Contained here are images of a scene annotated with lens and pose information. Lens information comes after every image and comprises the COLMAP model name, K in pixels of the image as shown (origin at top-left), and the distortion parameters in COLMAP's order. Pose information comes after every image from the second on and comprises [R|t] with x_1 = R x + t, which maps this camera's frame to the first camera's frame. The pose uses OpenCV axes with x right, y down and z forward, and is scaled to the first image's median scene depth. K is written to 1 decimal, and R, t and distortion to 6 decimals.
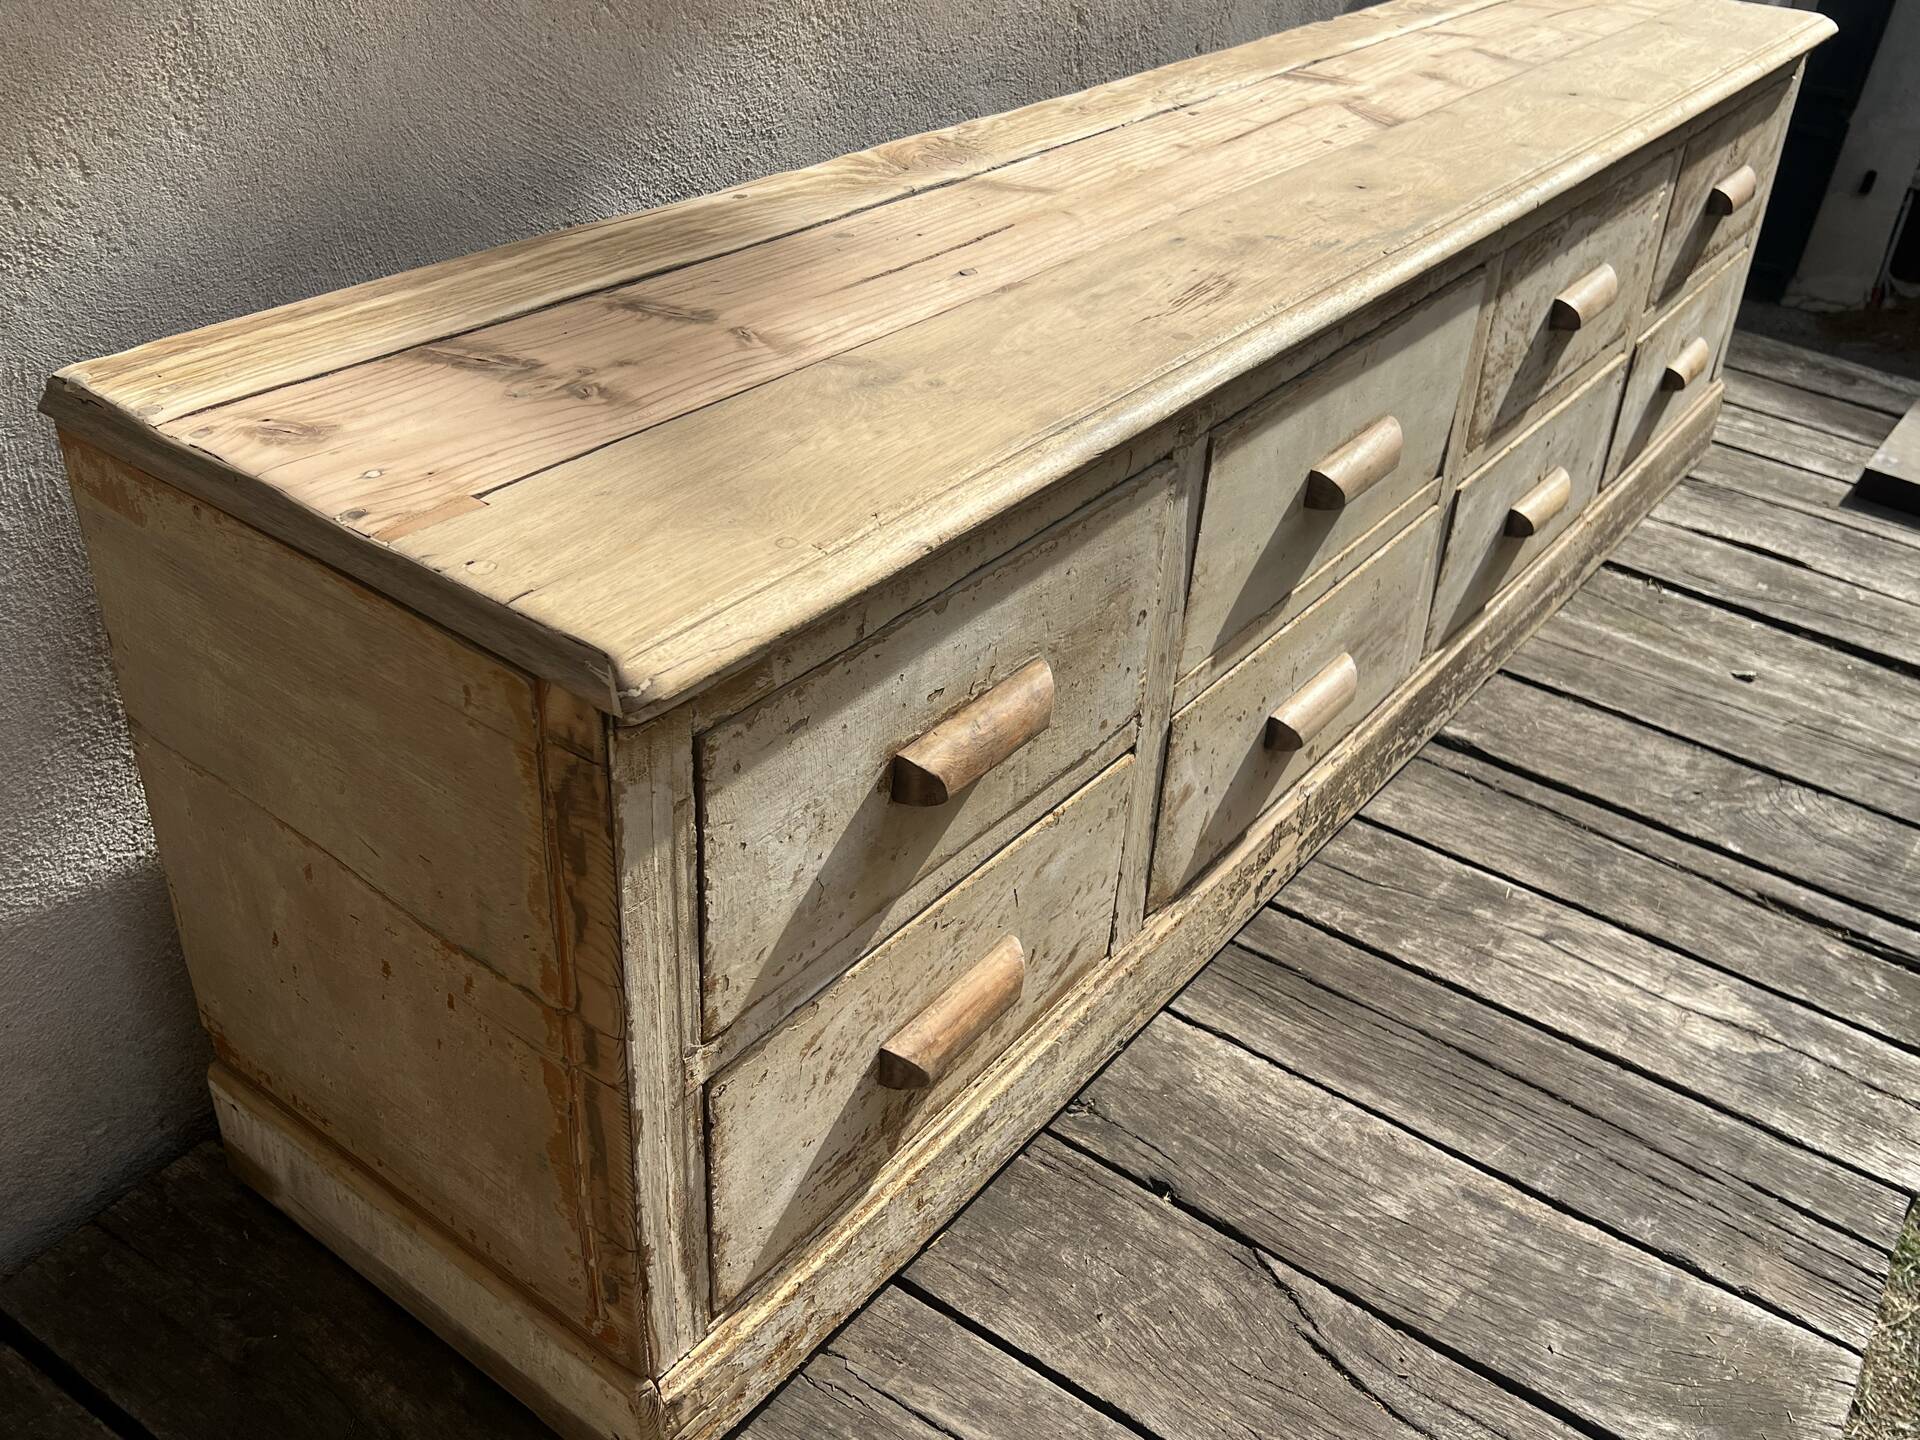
lens RADIAL K [[1716.9, 0, 978.2], [0, 1716.9, 725.8], [0, 0, 1]] dist [0.111410, -0.236355]
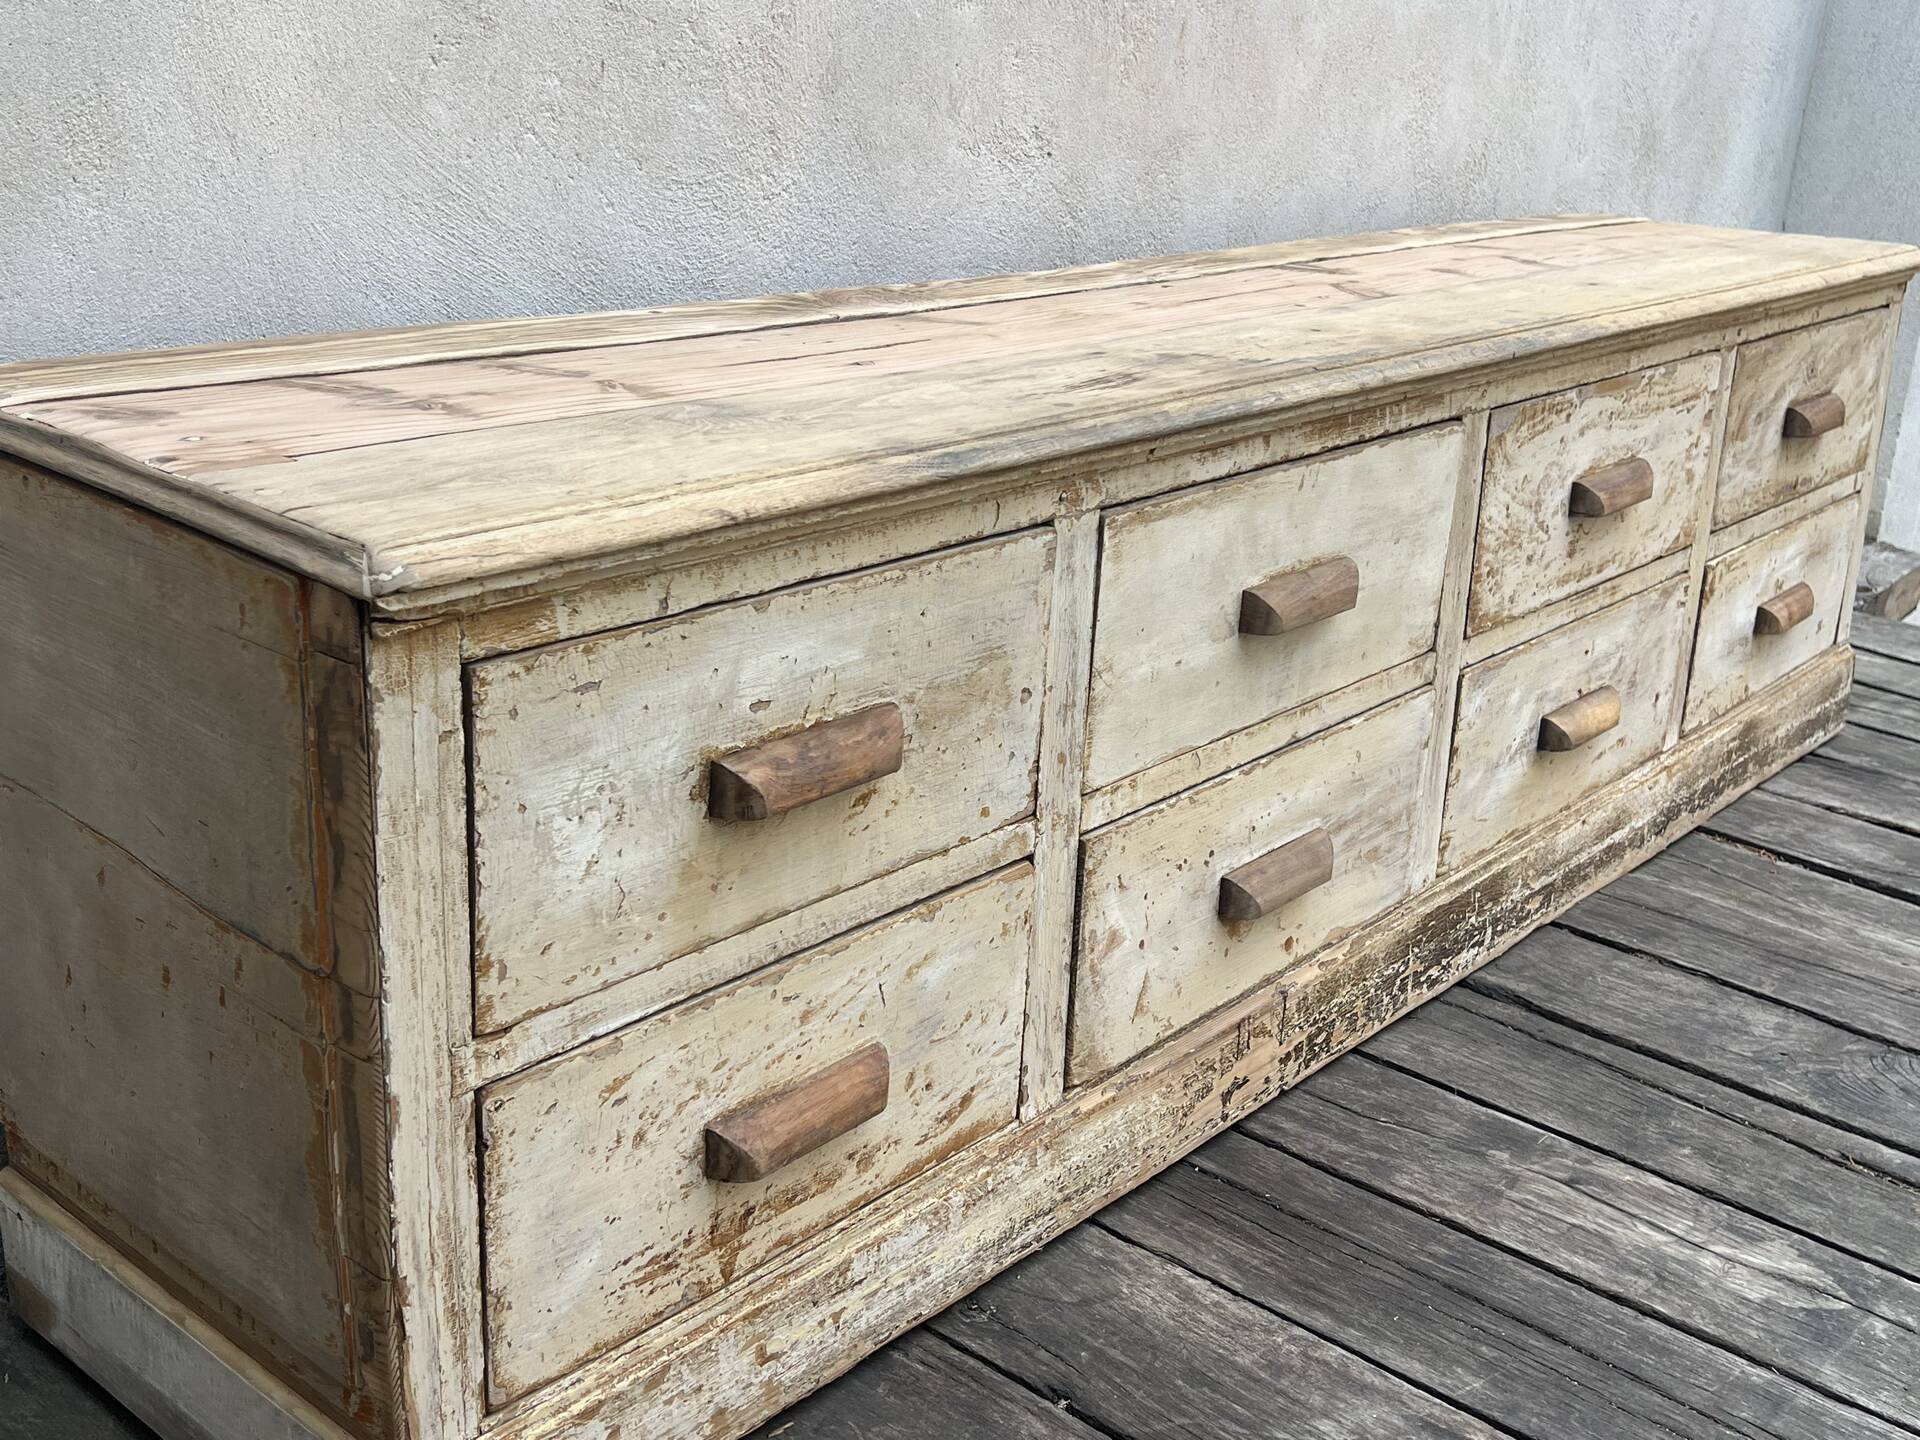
lens RADIAL K [[2084.9, 0, 989.0], [0, 2084.9, 721.8], [0, 0, 1]] dist [0.123372, -0.278318]
pose [[0.997490, 0.015010, -0.069204, 0.142278], [-0.030822, 0.971876, -0.233468, 0.200487], [0.063753, 0.235014, 0.969899, -0.094173]]
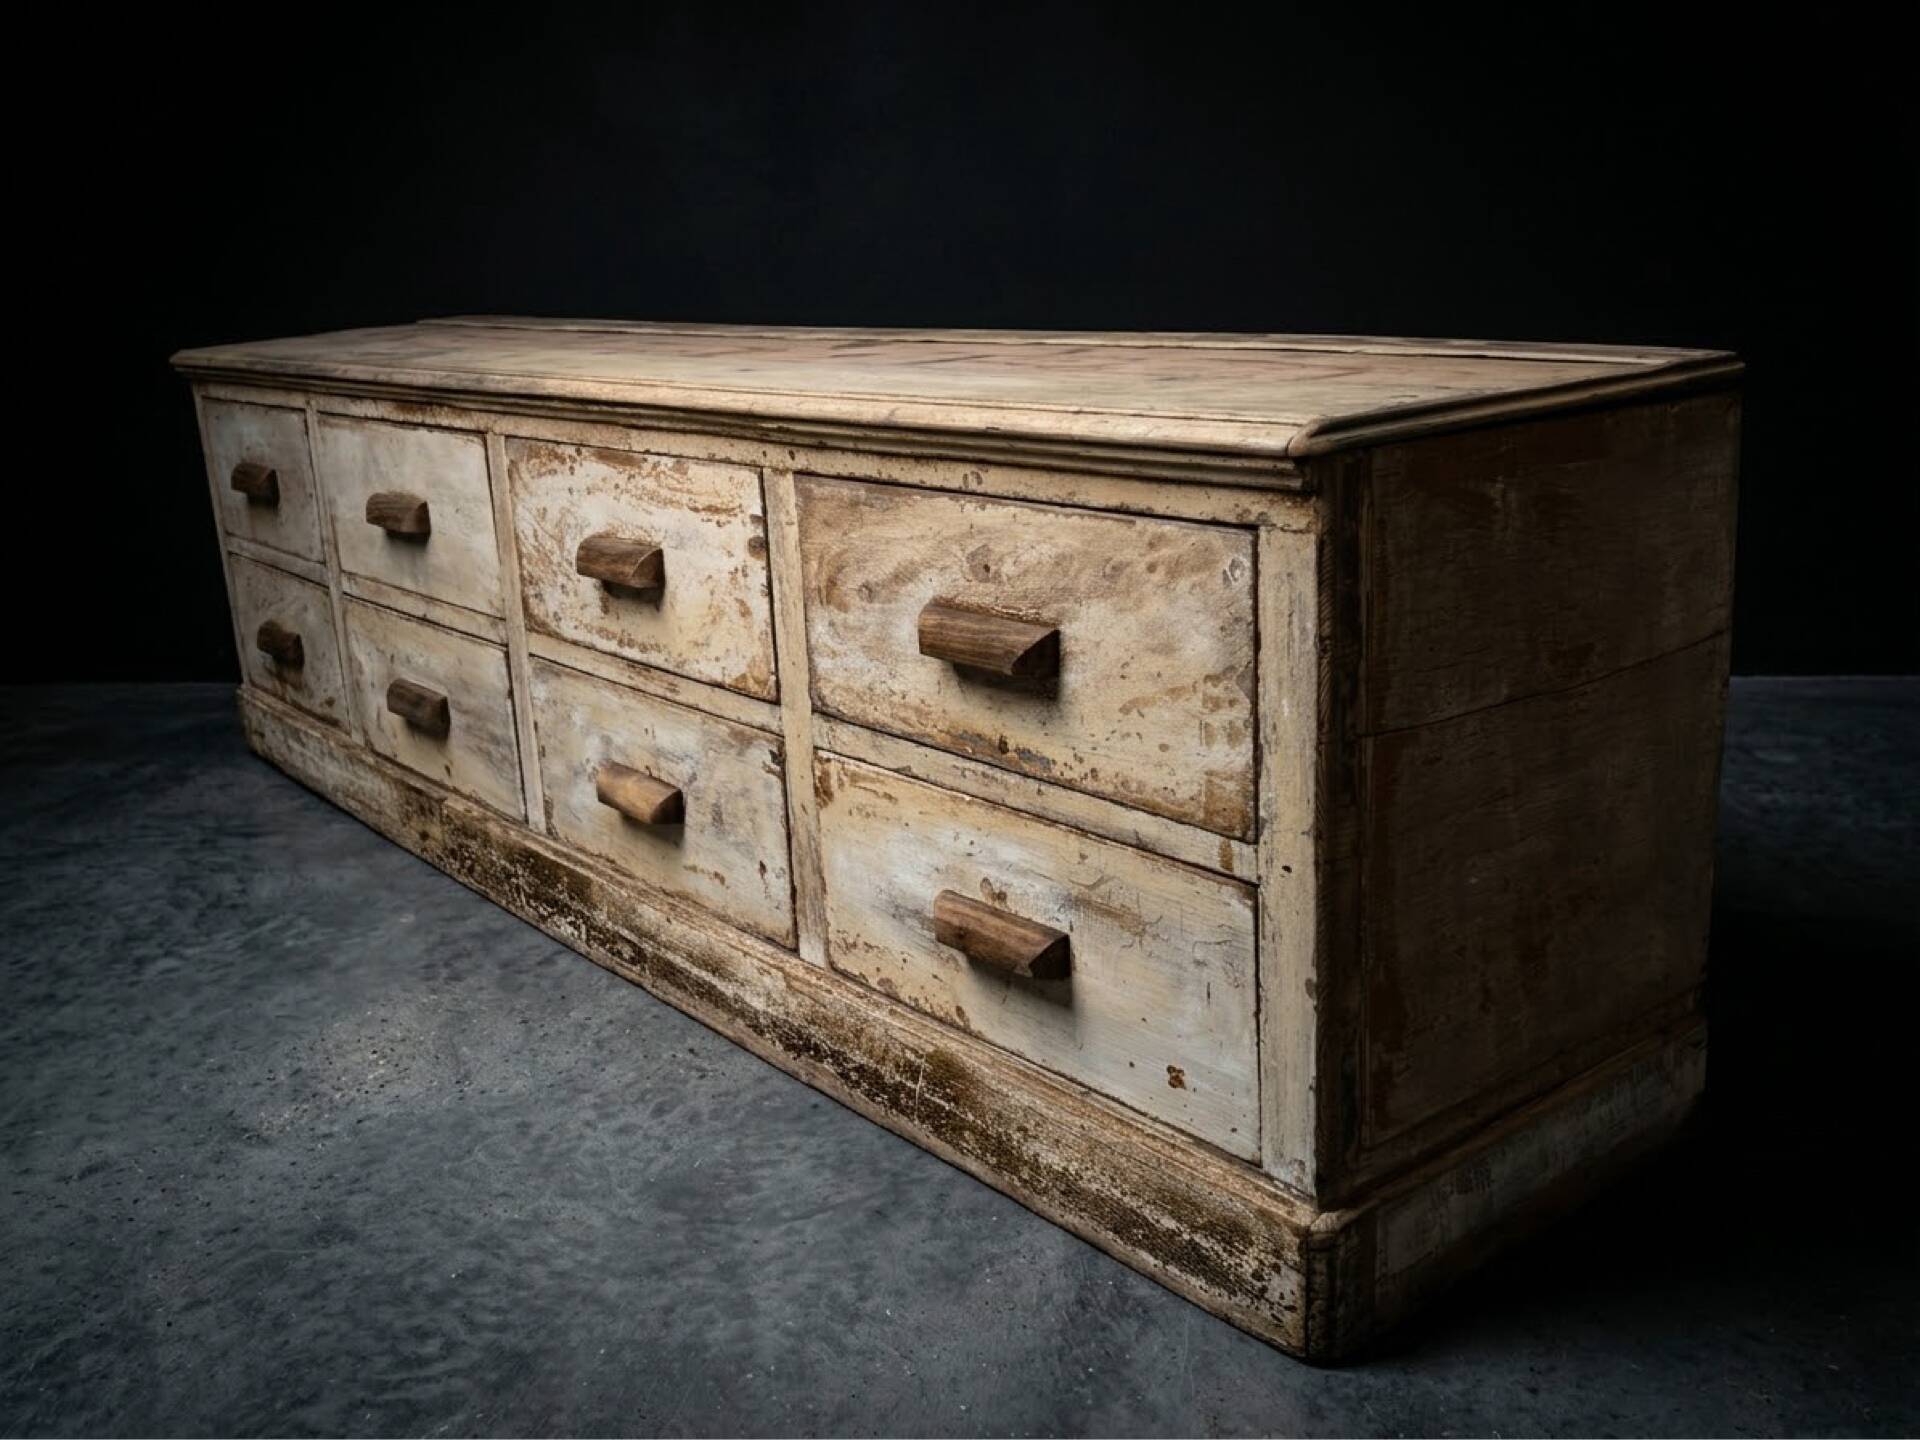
lens RADIAL K [[1939.2, 0, 906.6], [0, 1939.2, 779.1], [0, 0, 1]] dist [-0.004393, -0.001020]
pose [[-0.311886, 0.243754, -0.918320, 1.788029], [-0.466104, 0.802981, 0.371441, -0.852701], [0.827934, 0.543880, -0.136824, 1.873591]]
